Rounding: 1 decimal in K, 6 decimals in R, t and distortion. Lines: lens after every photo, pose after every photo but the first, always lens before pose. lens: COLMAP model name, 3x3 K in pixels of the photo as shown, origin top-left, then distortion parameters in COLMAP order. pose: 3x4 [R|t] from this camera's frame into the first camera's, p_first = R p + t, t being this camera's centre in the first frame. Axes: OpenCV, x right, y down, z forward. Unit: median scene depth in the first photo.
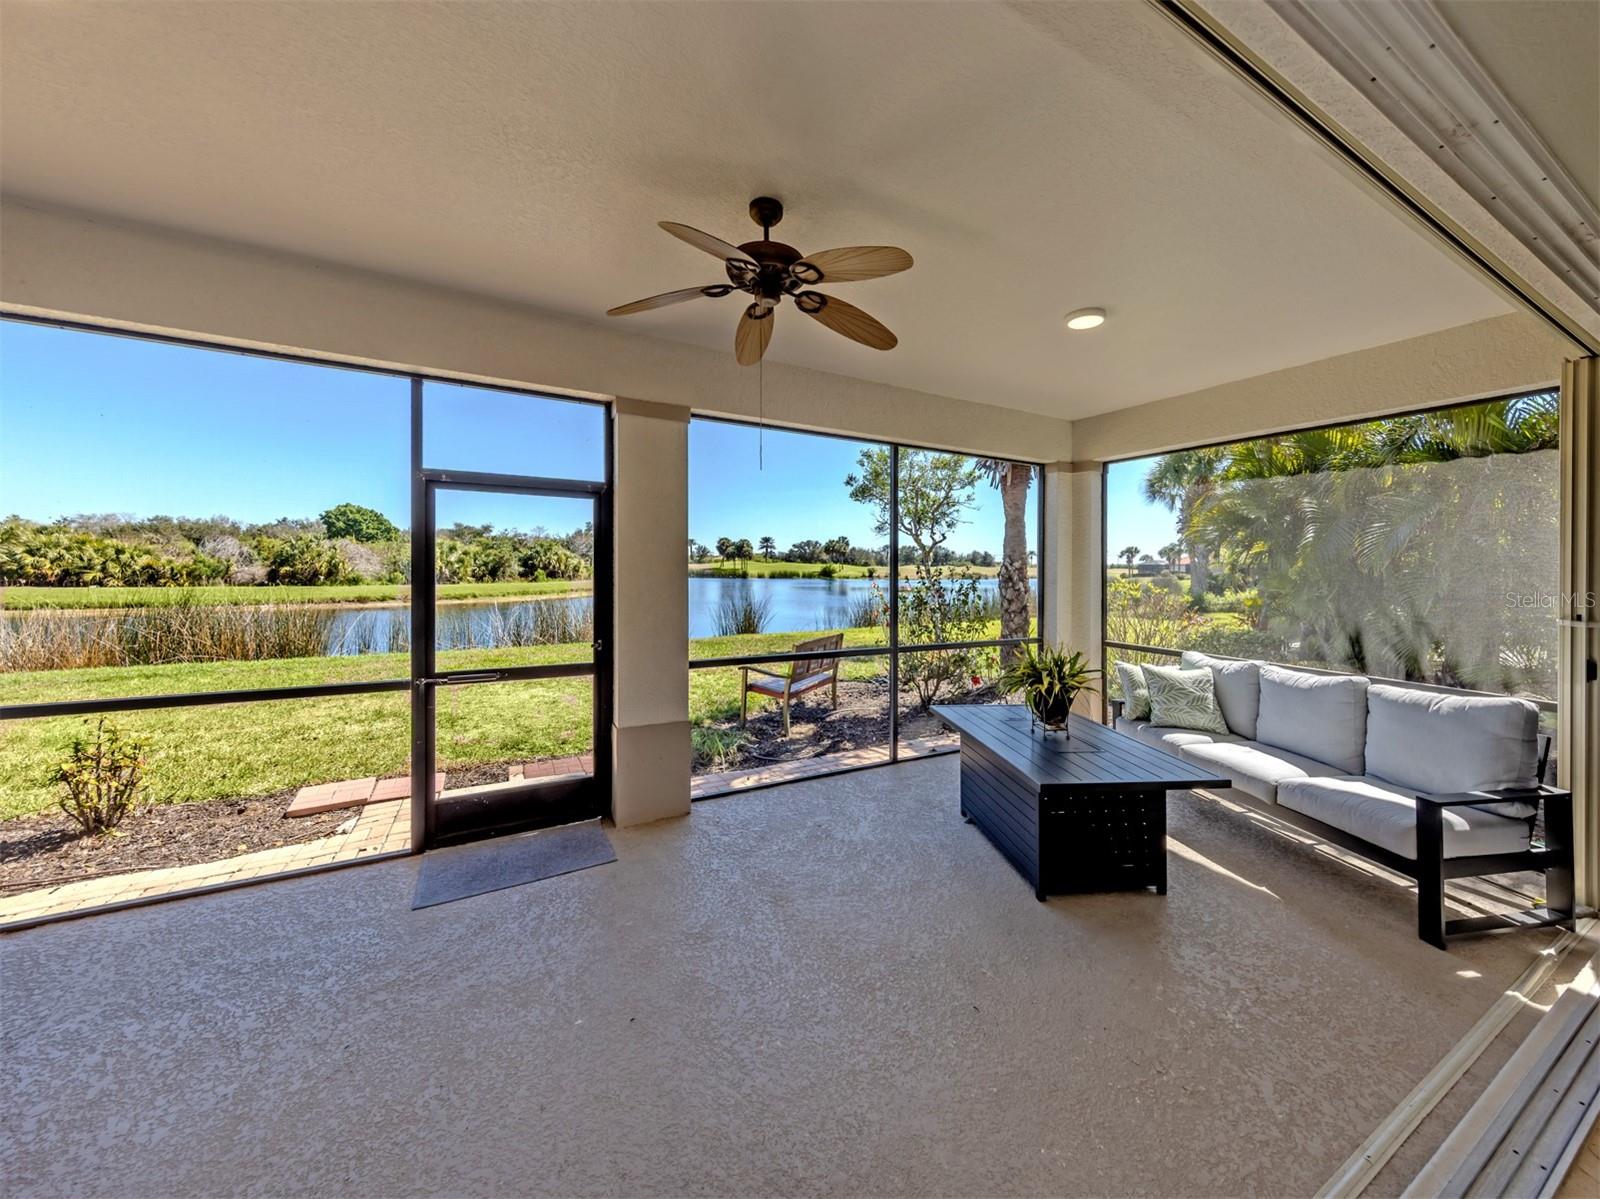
lens RADIAL K [[569.5, 0, 804.2], [0, 569.5, 557.2], [0, 0, 1]] dist [0.009113, -0.001322]
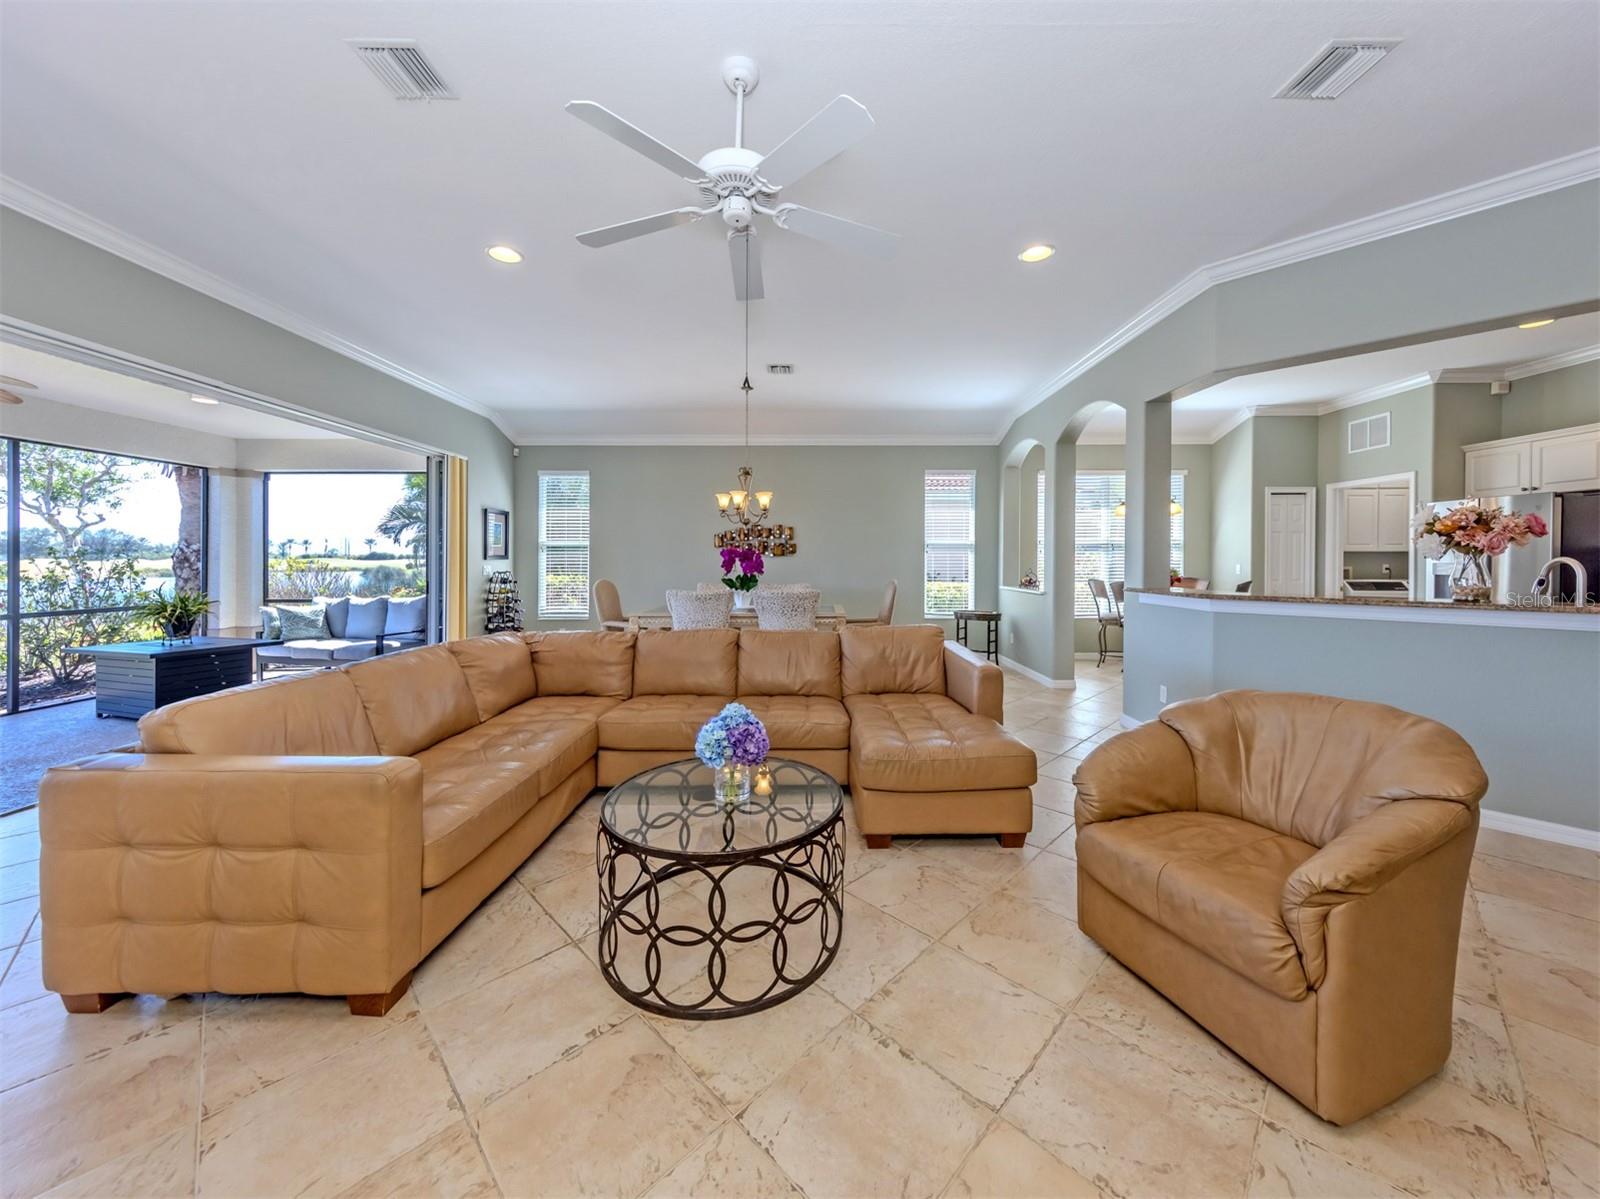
lens RADIAL K [[569.5, 0, 804.2], [0, 569.5, 557.2], [0, 0, 1]] dist [0.009113, -0.001322]
pose [[0.446857, -0.010666, 0.894542, -0.181354], [-0.004820, 0.999886, 0.014330, 0.019088], [-0.894592, -0.010715, 0.446755, -1.020449]]
